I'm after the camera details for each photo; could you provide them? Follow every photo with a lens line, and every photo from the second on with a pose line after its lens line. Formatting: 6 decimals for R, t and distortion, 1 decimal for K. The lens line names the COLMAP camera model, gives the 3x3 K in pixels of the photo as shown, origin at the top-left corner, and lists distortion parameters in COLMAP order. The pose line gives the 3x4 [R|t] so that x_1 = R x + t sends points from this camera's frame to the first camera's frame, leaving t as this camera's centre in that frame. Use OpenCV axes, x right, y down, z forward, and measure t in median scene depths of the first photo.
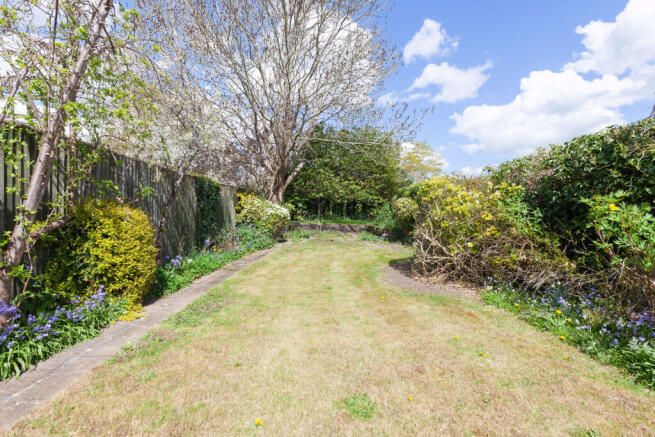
lens RADIAL K [[316.3, 0, 327.5], [0, 316.3, 218.5], [0, 0, 1]] dist [-0.000465, -0.000144]
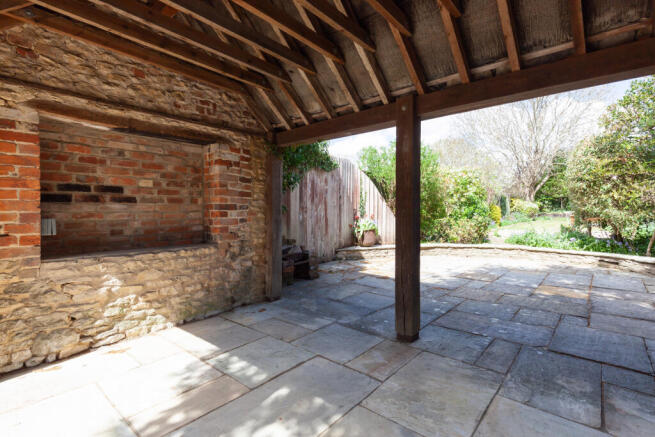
lens RADIAL K [[316.3, 0, 327.5], [0, 316.3, 218.5], [0, 0, 1]] dist [-0.000465, -0.000144]
pose [[0.755664, -0.006363, -0.654929, 0.133782], [0.009695, 0.999952, 0.001472, 0.029745], [0.654888, -0.007462, 0.755689, -1.014775]]
